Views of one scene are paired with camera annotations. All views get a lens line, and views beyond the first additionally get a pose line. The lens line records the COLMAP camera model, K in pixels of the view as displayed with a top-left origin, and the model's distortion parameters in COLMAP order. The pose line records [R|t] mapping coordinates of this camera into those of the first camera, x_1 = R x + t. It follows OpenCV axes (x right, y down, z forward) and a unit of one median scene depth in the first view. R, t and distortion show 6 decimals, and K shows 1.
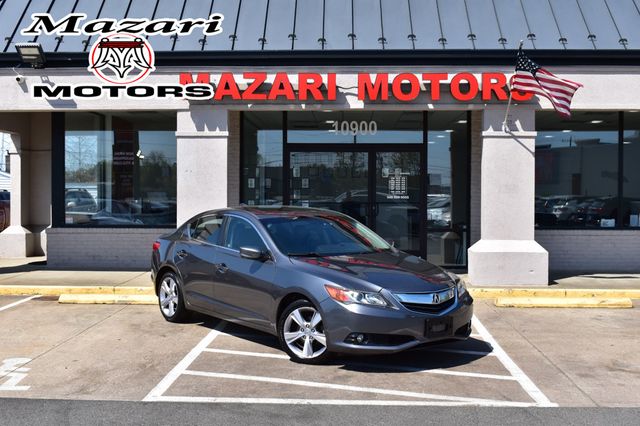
lens RADIAL K [[790.4, 0, 320.0], [0, 790.4, 213.0], [0, 0, 1]] dist [-0.042805, 0.000501]
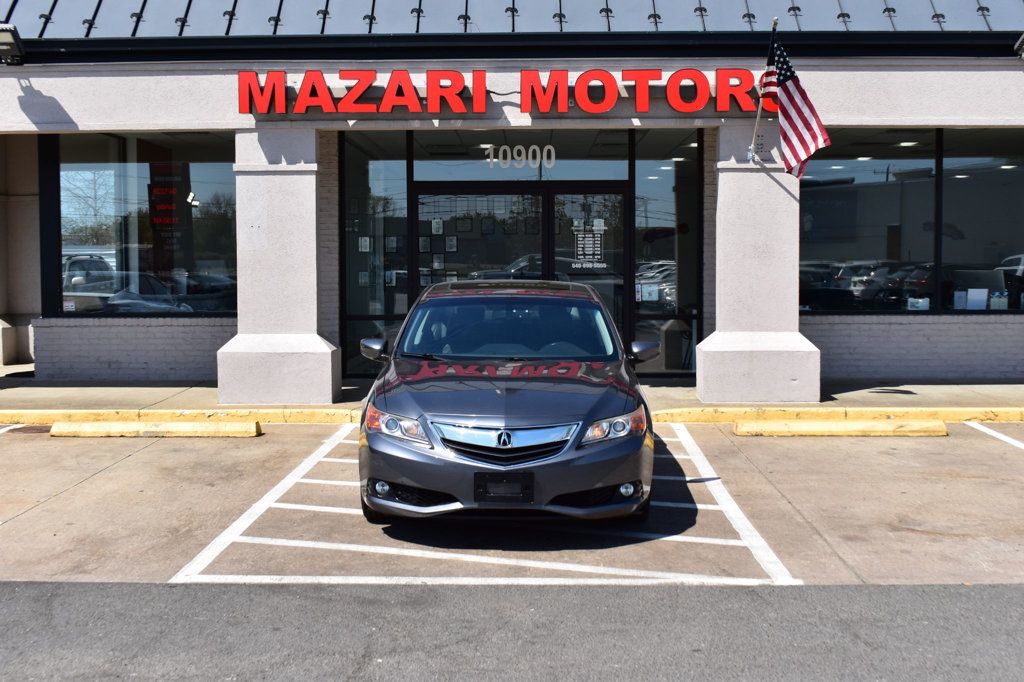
lens RADIAL K [[1267.7, 0, 512.0], [0, 1267.7, 341.0], [0, 0, 1]] dist [-0.038407, -0.013591]
pose [[0.999808, -0.007893, 0.017938, 0.021102], [0.007178, 0.999191, 0.039565, -0.000292], [-0.018235, -0.039428, 0.999056, -0.021703]]
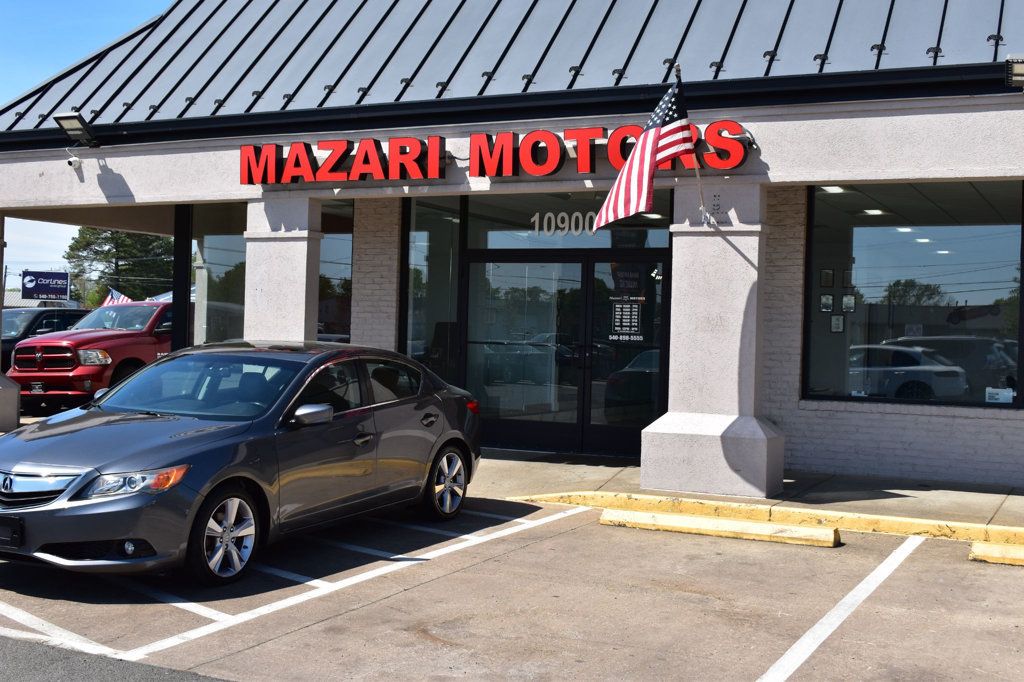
lens RADIAL K [[1264.6, 0, 512.0], [0, 1264.6, 341.0], [0, 0, 1]] dist [-0.042805, 0.000501]
pose [[0.909573, 0.023269, -0.414891, 0.487898], [-0.033548, 0.999284, -0.017504, 0.002333], [0.414187, 0.029840, 0.909703, 0.109327]]
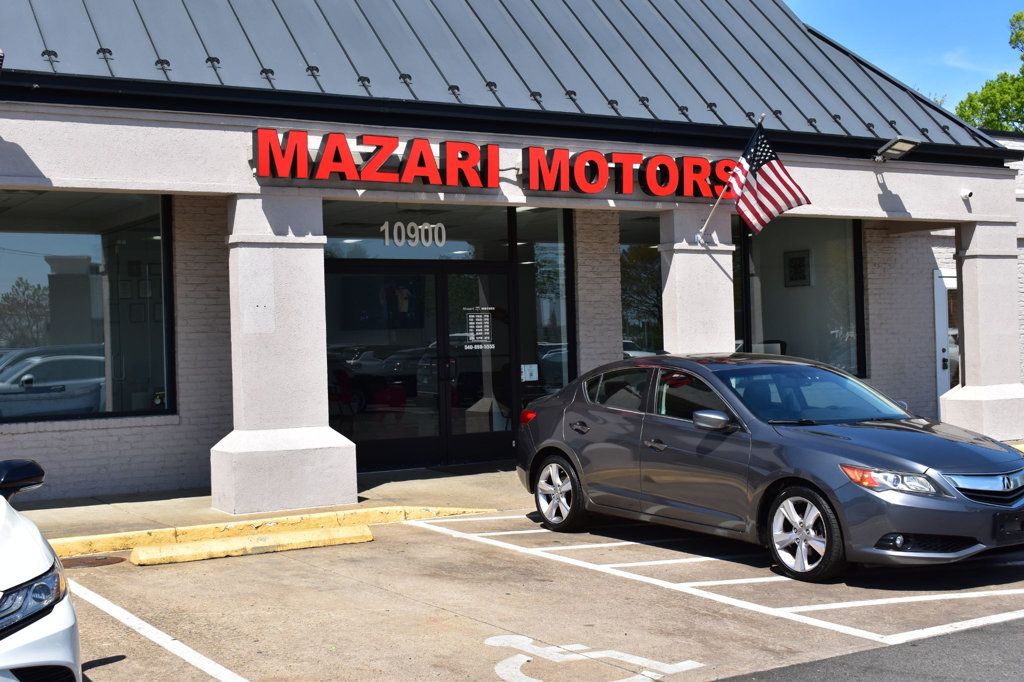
lens RADIAL K [[1387.3, 0, 512.0], [0, 1387.3, 341.0], [0, 0, 1]] dist [-0.021822, 0.001851]
pose [[0.824012, -0.024078, 0.566061, -0.577898], [0.042557, 0.998904, -0.019461, -0.002904], [-0.564972, 0.040126, 0.824134, 0.108113]]
